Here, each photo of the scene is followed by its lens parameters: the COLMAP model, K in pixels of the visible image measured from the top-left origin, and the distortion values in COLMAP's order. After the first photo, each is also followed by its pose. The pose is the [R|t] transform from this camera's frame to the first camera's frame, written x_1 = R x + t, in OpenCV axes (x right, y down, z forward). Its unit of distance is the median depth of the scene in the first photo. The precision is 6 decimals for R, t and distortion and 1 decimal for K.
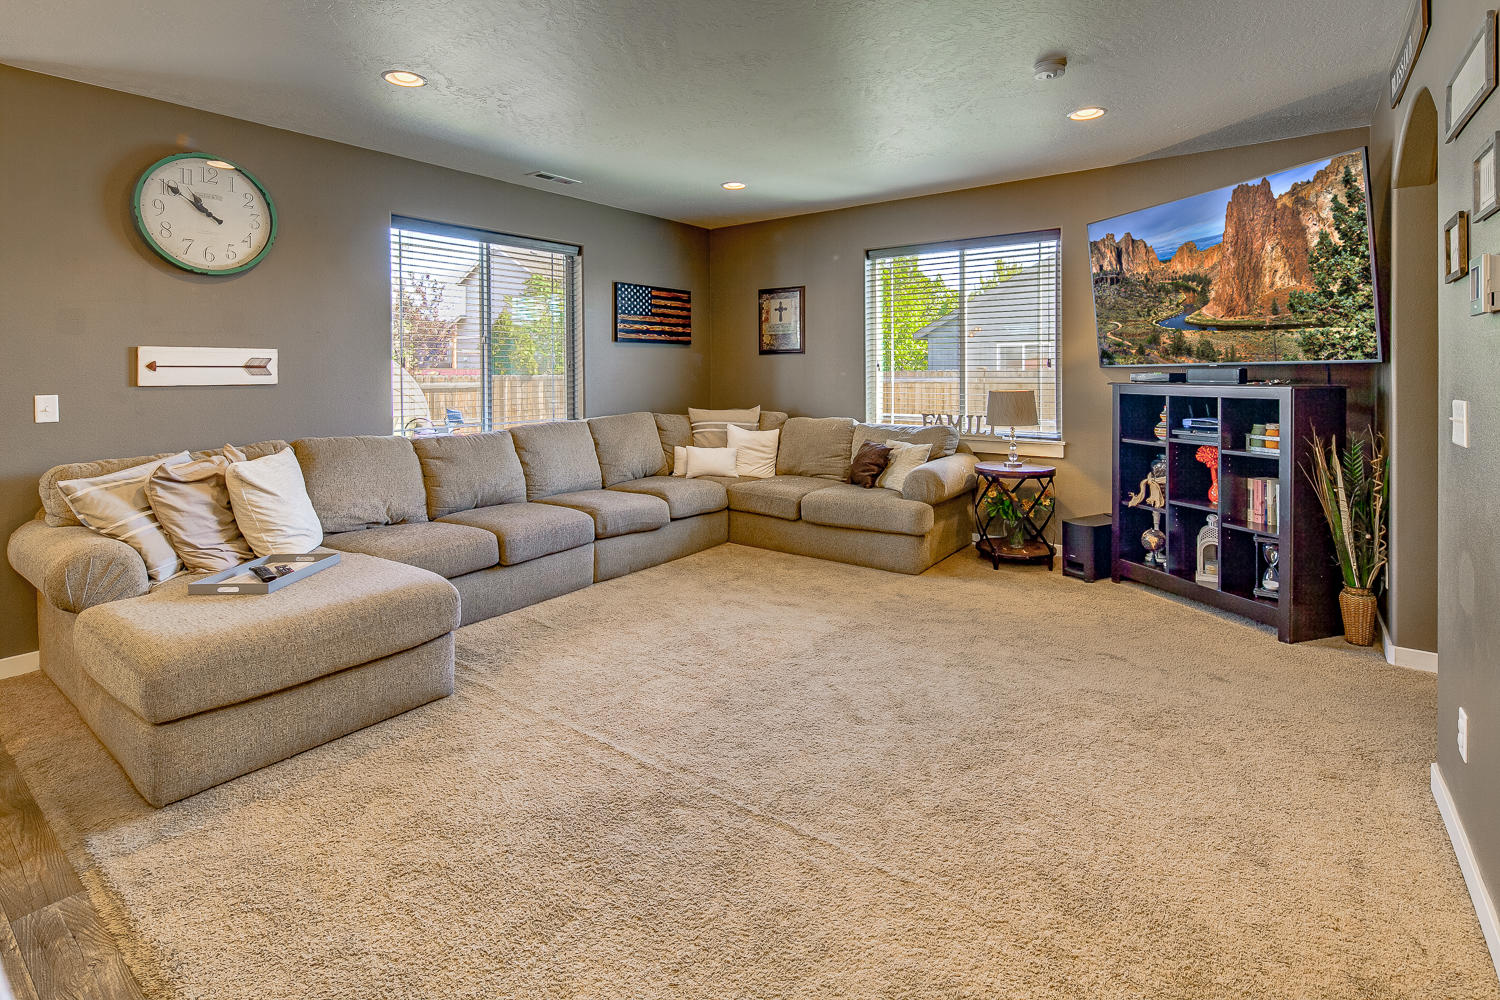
lens RADIAL K [[736.2, 0, 735.2], [0, 736.2, 369.6], [0, 0, 1]] dist [0.004050, -0.003715]
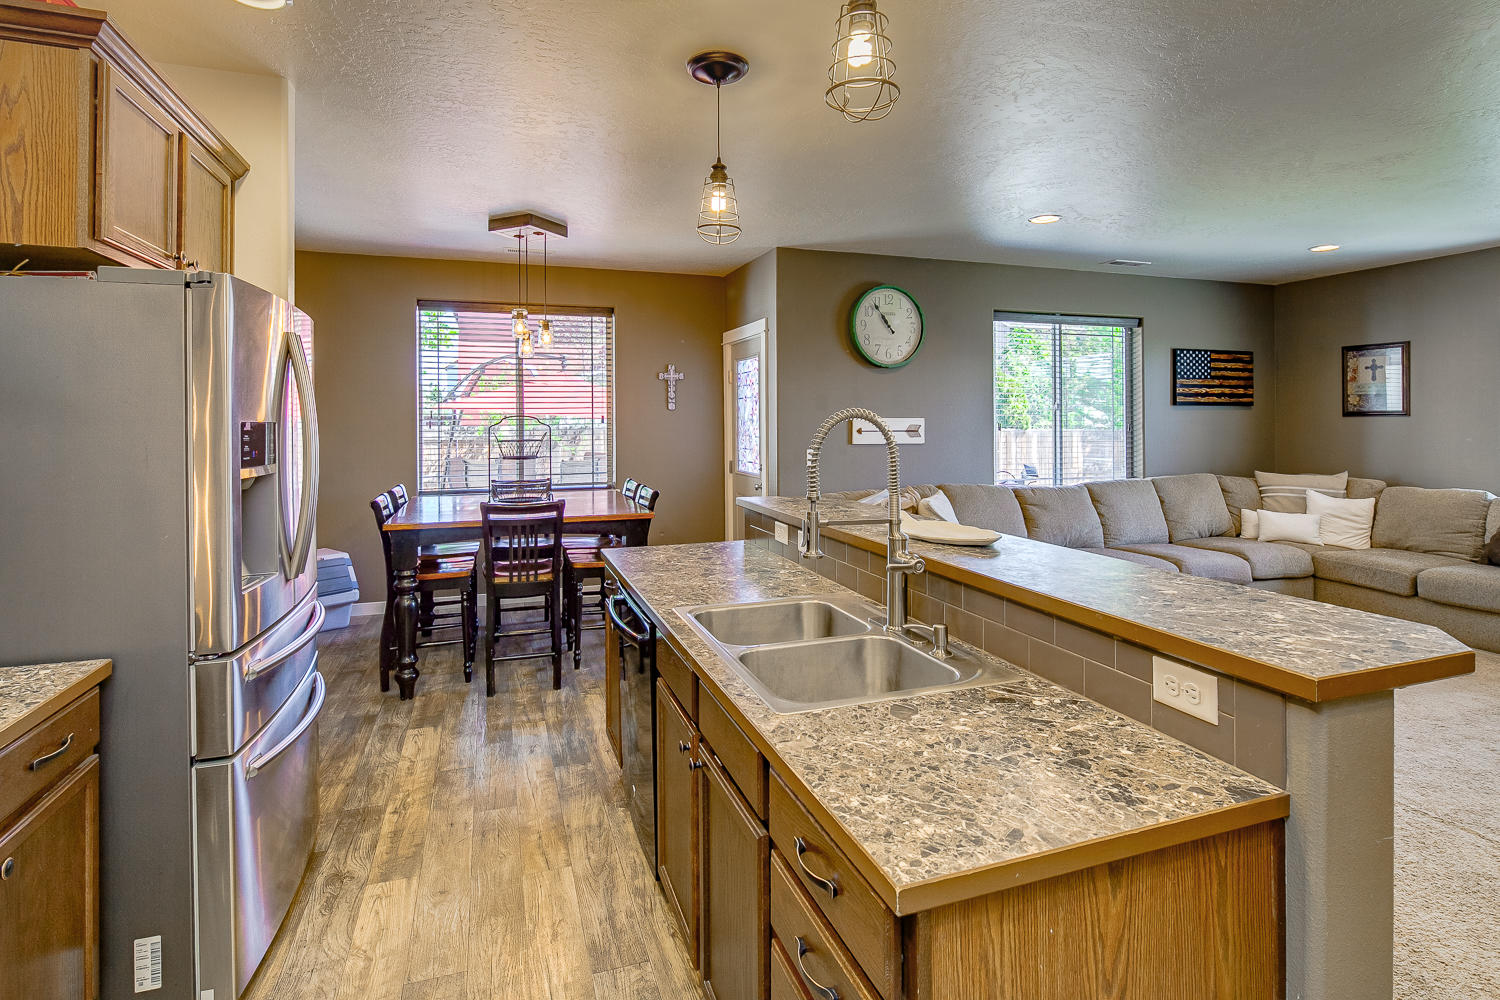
lens RADIAL K [[736.2, 0, 757.9], [0, 736.2, 415.5], [0, 0, 1]] dist [0.004050, -0.003715]
pose [[0.831966, -0.001214, -0.554826, -0.081307], [-0.003197, 0.999971, -0.006982, -0.015734], [0.554818, 0.007583, 0.831937, -0.227759]]
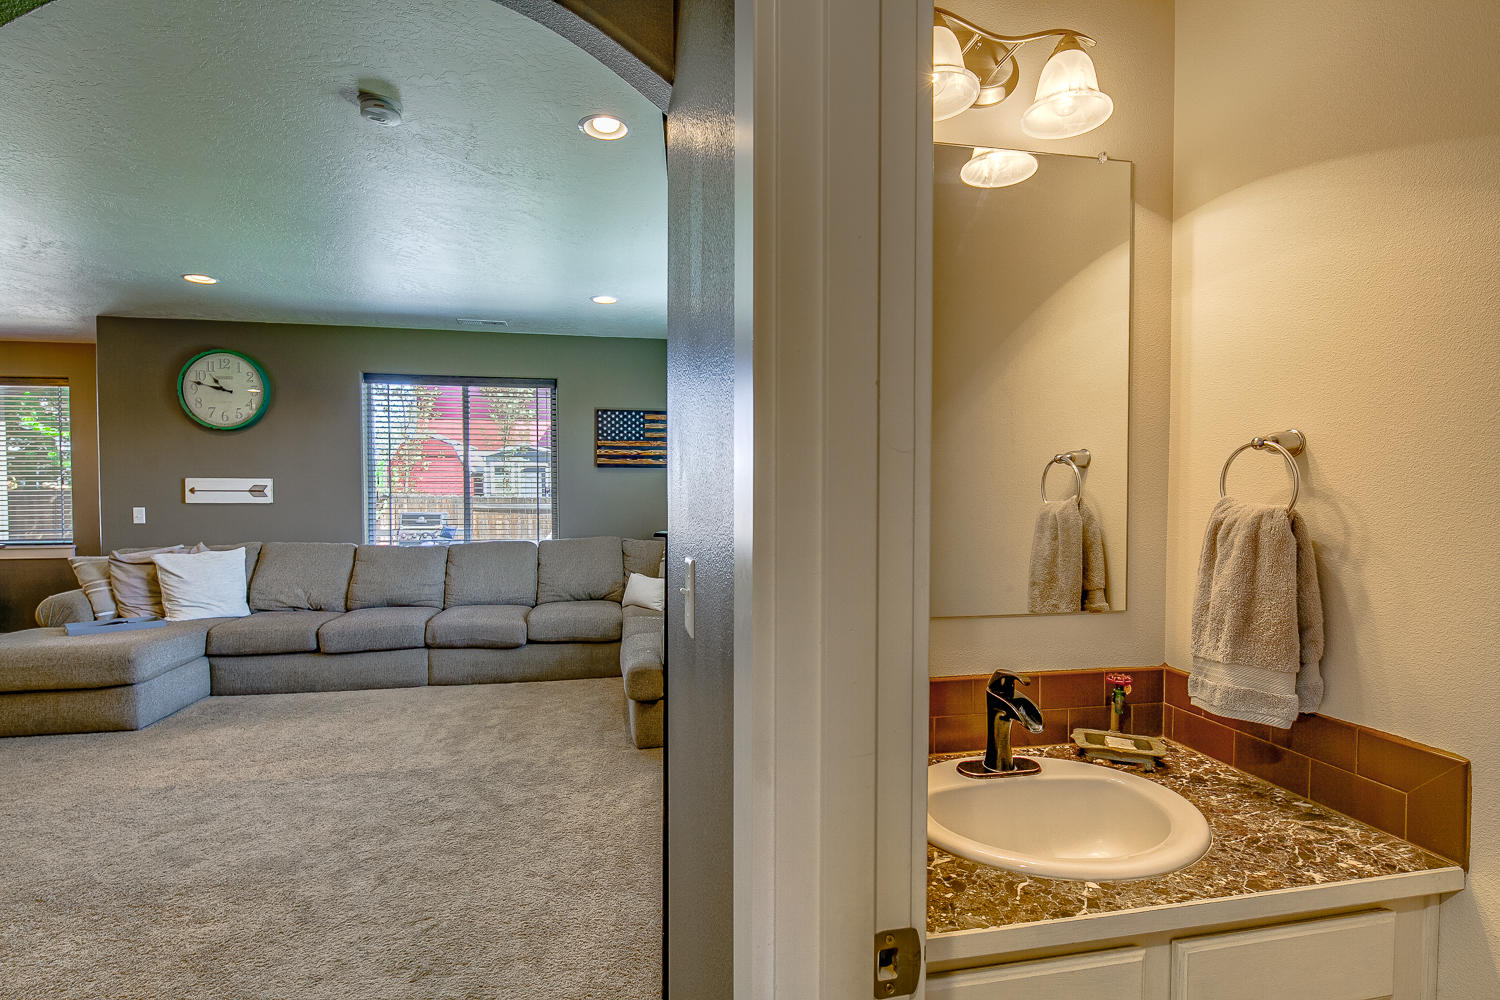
lens RADIAL K [[736.2, 0, 741.7], [0, 736.2, 504.5], [0, 0, 1]] dist [0.004050, -0.003715]
pose [[0.753032, 0.017159, -0.657760, 0.708140], [-0.006200, 0.999801, 0.018983, -0.007540], [0.657955, -0.010217, 0.752988, 0.367006]]
